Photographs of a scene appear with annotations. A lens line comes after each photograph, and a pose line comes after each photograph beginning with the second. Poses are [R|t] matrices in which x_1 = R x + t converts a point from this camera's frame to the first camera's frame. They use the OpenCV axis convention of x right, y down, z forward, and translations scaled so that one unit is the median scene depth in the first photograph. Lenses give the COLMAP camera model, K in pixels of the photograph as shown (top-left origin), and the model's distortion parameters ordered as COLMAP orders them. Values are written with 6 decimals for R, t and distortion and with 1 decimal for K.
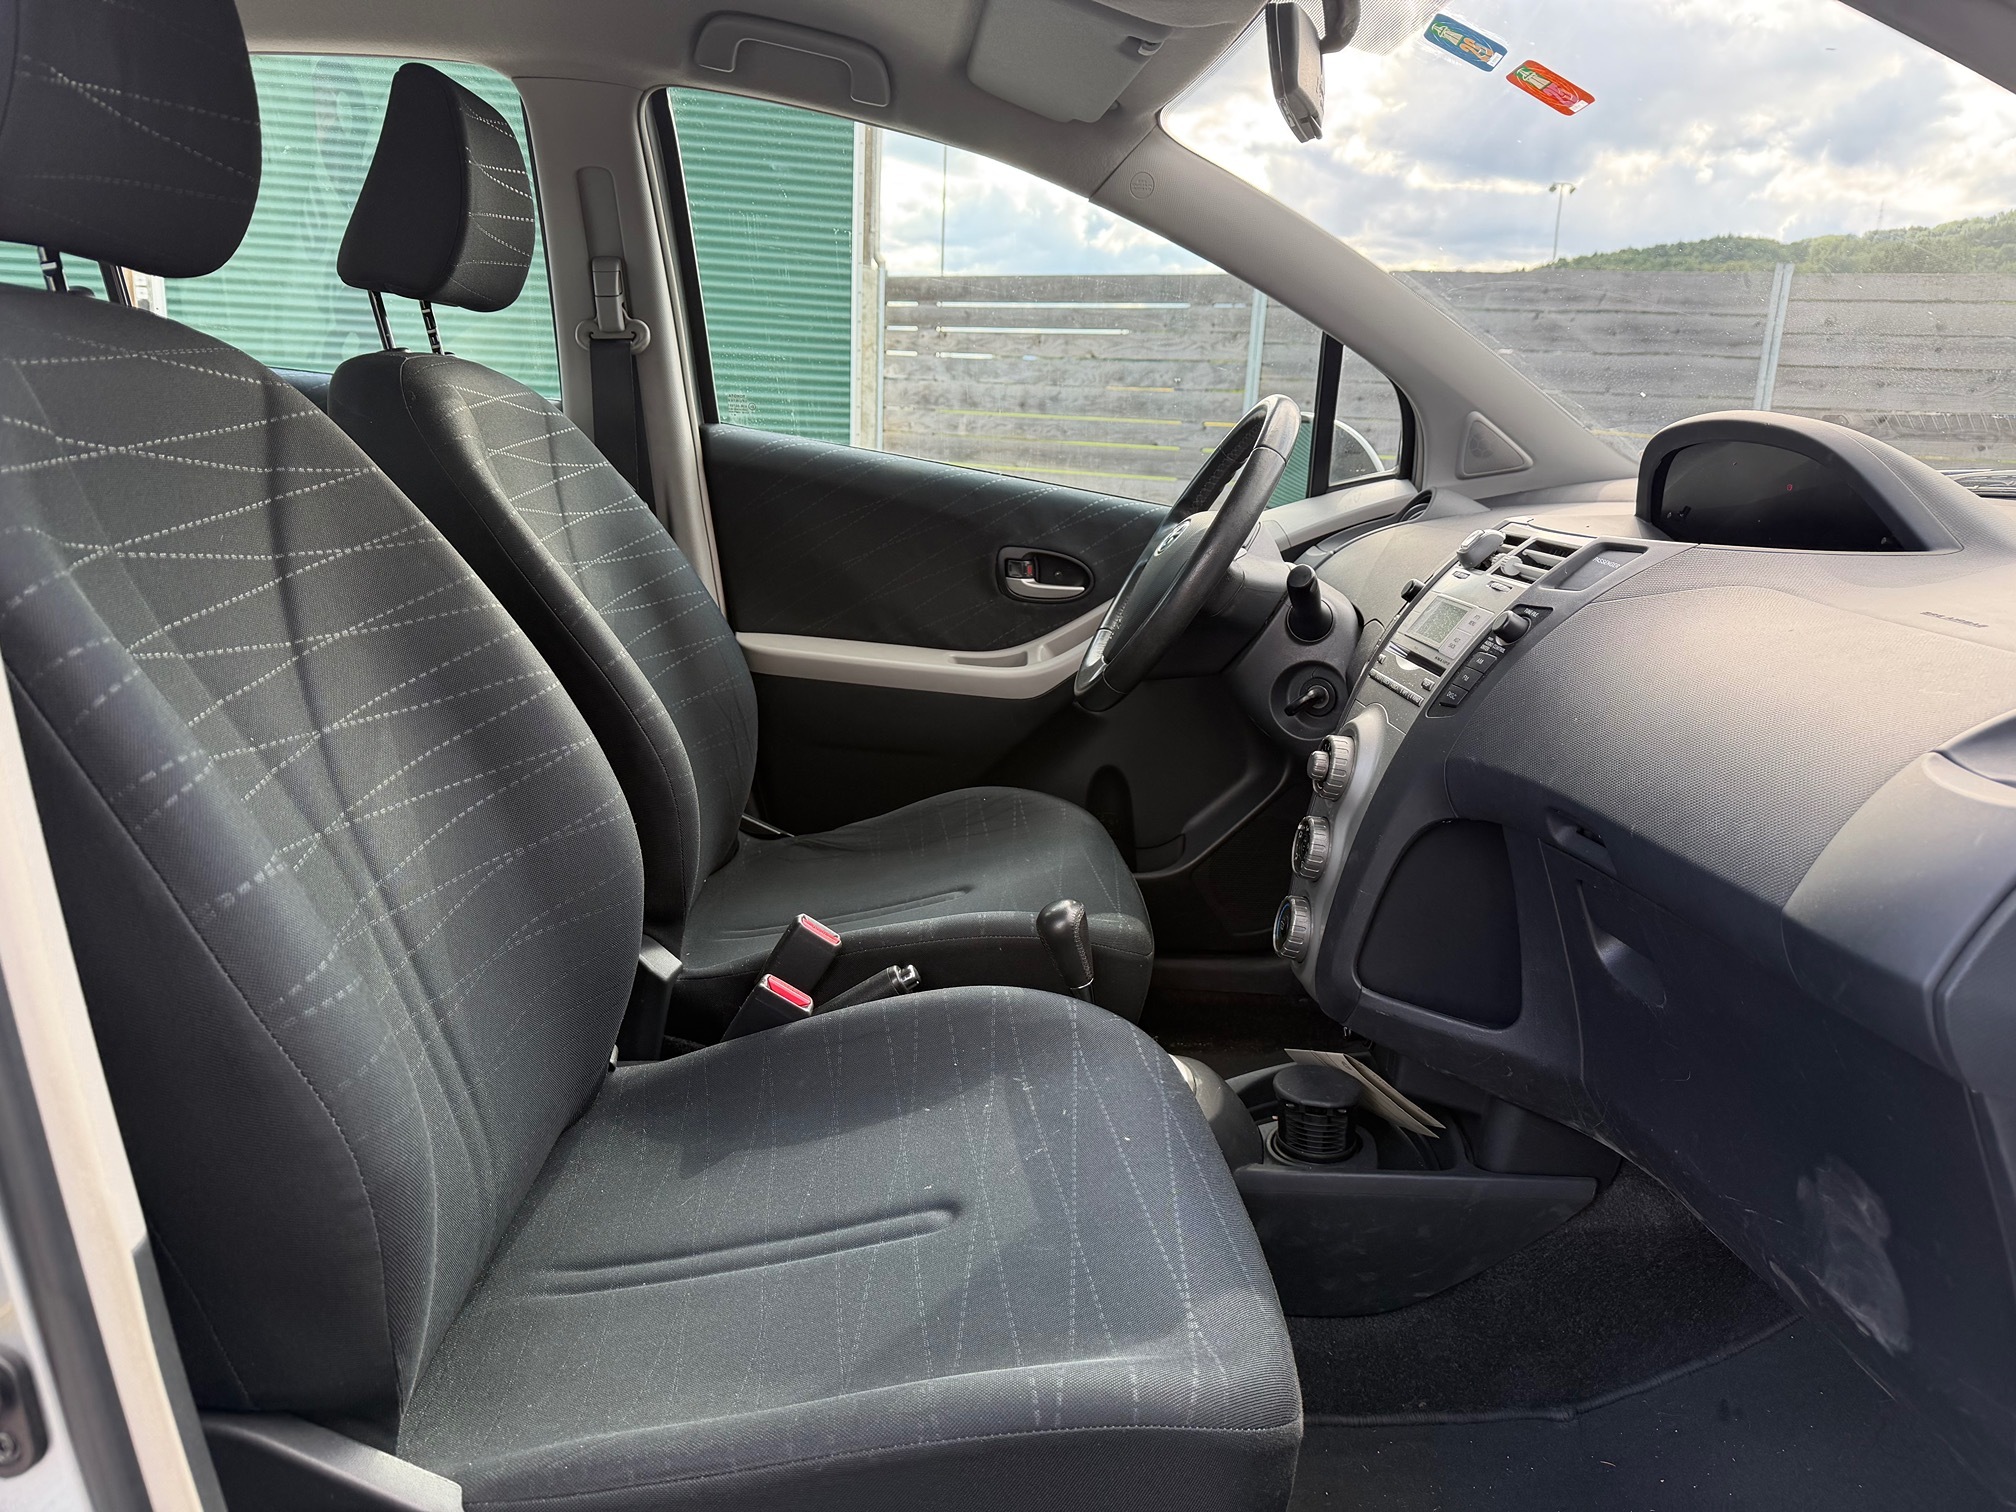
lens RADIAL K [[1457.7, 0, 1008.0], [0, 1457.7, 756.0], [0, 0, 1]] dist [0.000550, -0.002333]
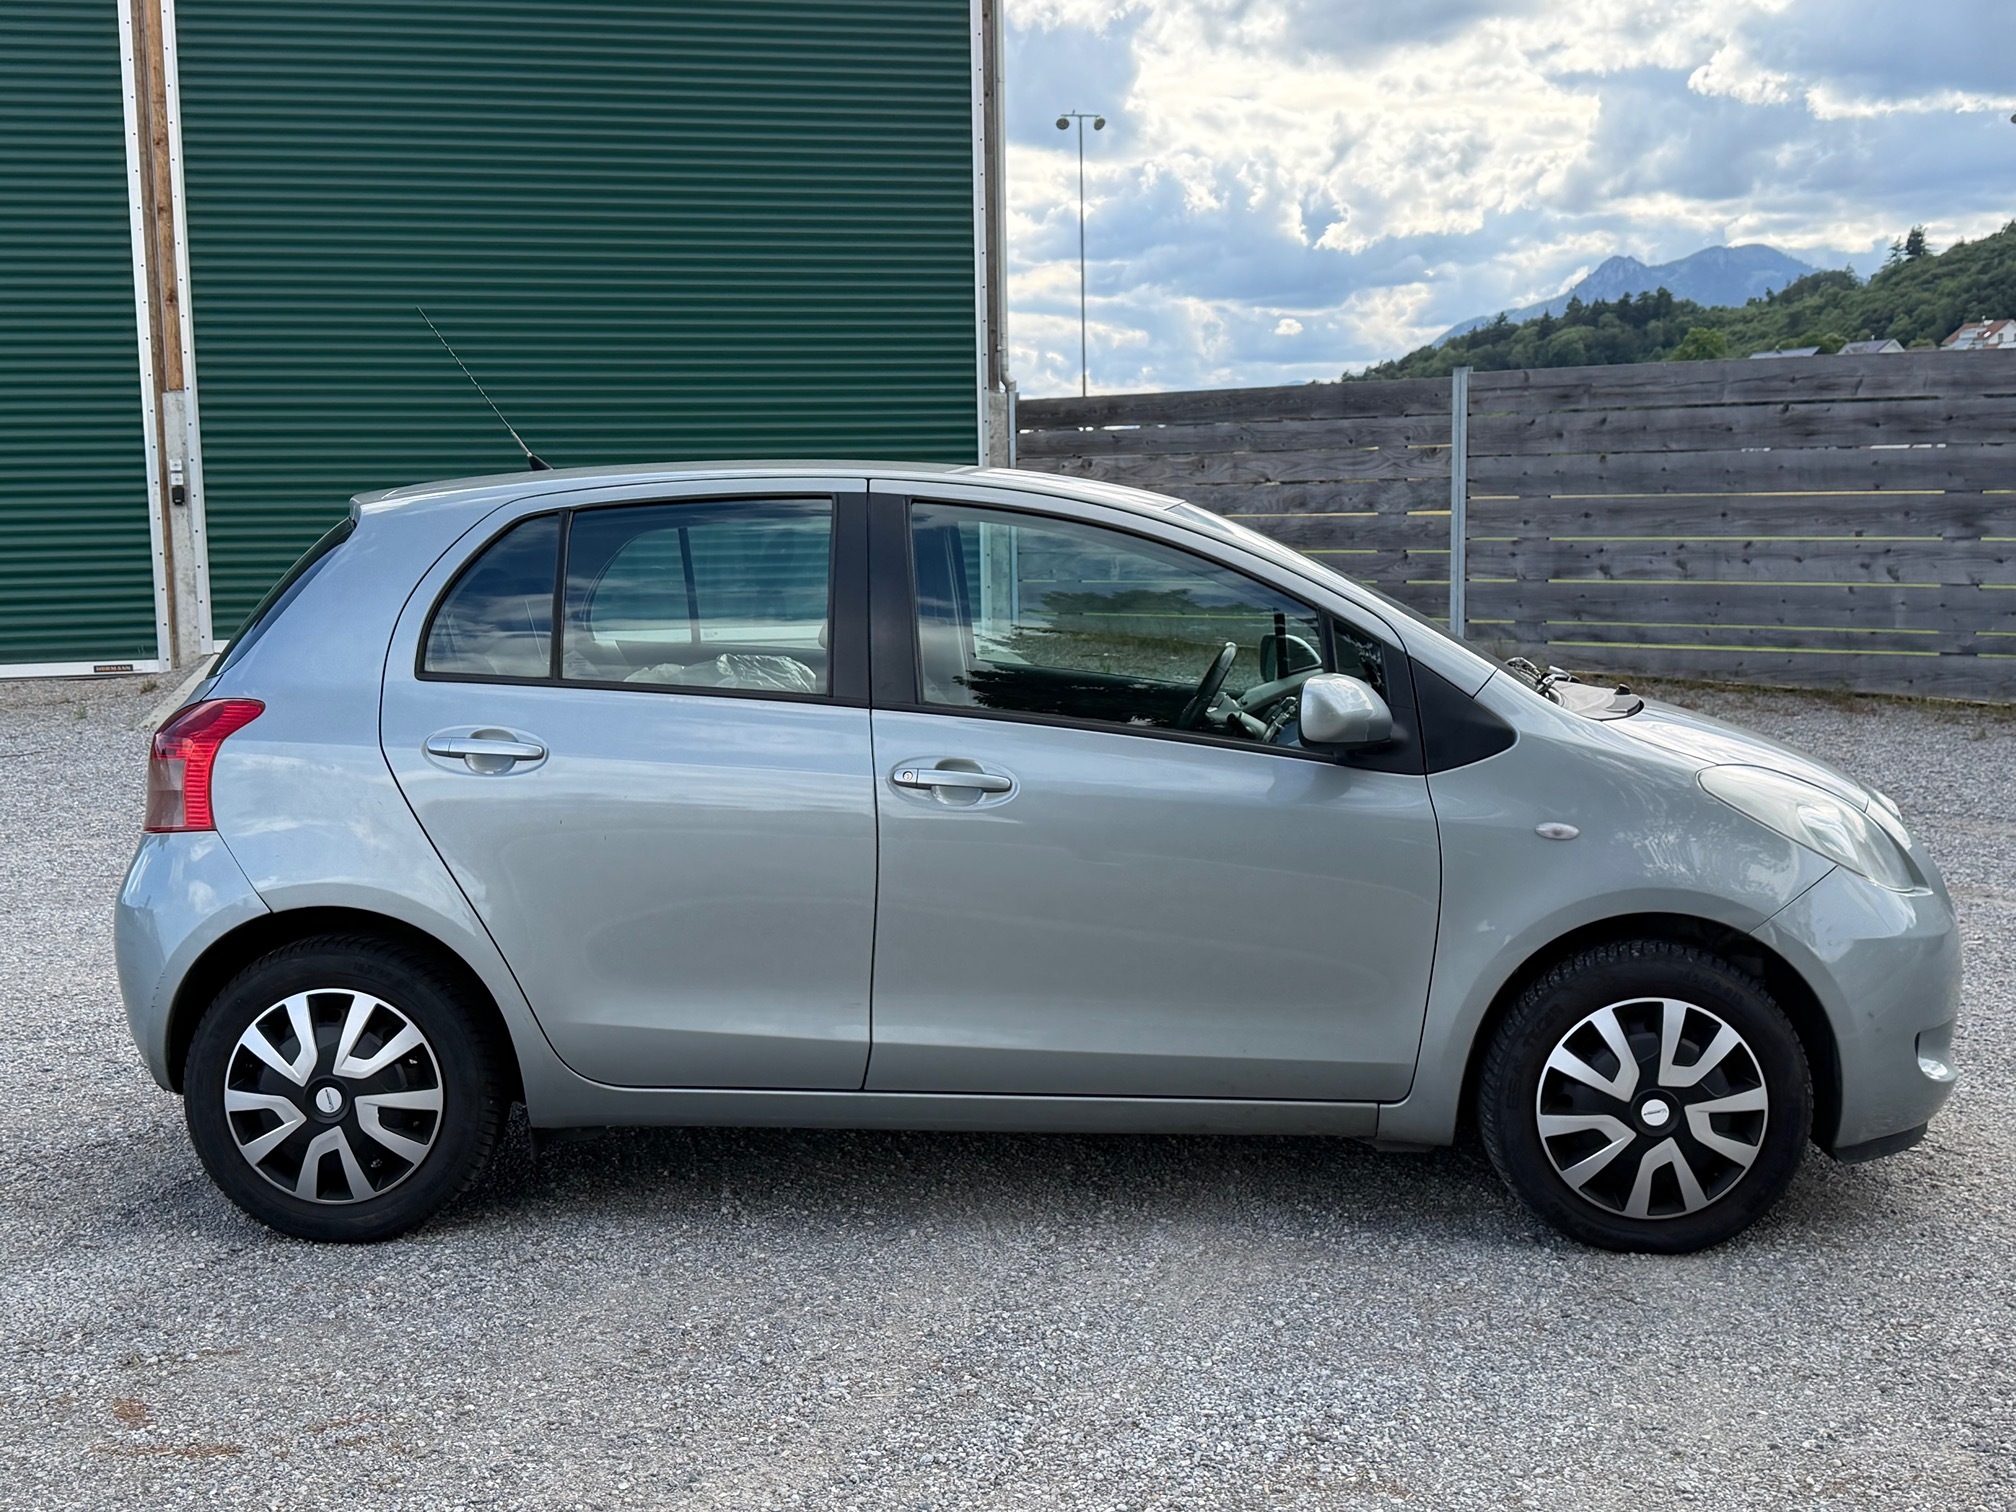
lens RADIAL K [[2267.7, 0, 977.3], [0, 2267.7, 754.6], [0, 0, 1]] dist [0.212505, -0.469843]
pose [[0.993476, -0.051959, -0.101514, 0.018425], [0.038859, 0.991140, -0.127013, 0.044067], [0.107214, 0.122240, 0.986693, -0.307479]]
